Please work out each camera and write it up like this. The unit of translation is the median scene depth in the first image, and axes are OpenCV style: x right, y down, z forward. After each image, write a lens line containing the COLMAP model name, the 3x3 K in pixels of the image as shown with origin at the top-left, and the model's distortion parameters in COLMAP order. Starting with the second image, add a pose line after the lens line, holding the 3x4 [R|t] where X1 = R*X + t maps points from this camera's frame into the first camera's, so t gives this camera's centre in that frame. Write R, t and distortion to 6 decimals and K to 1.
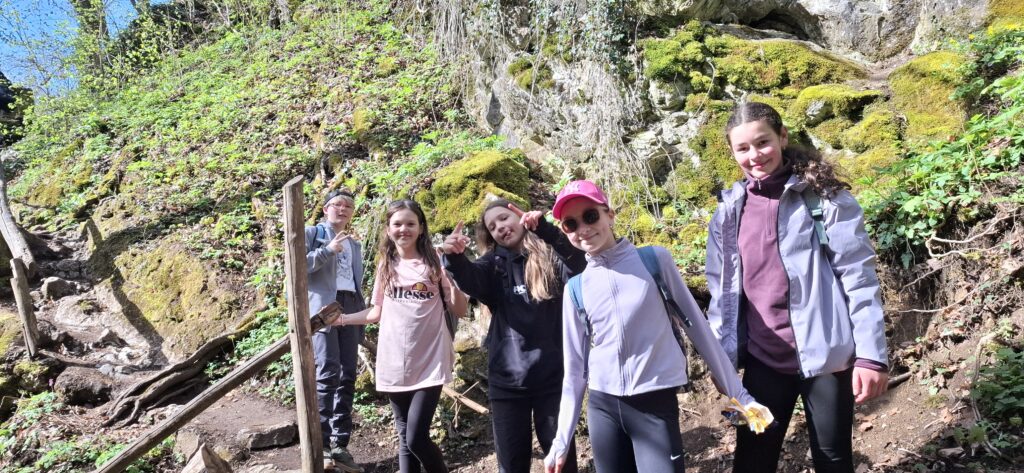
lens RADIAL K [[697.6, 0, 506.1], [0, 697.6, 232.6], [0, 0, 1]] dist [0.088730, -0.131741]
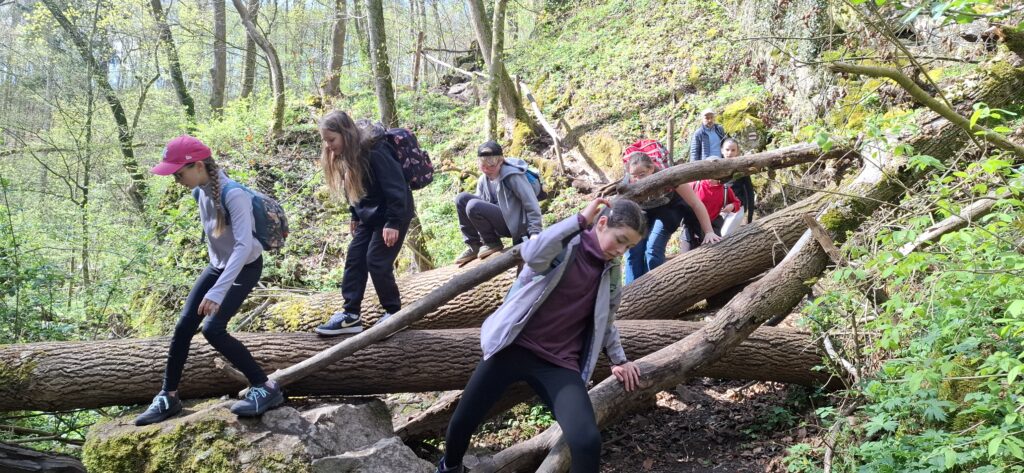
lens RADIAL K [[699.7, 0, 506.6], [0, 699.7, 222.4], [0, 0, 1]] dist [0.079191, -0.110004]
pose [[0.899397, 0.094196, -0.426862, 0.288863], [-0.025722, 0.986219, 0.163434, -0.076860], [0.436374, -0.136012, 0.889426, -1.485481]]
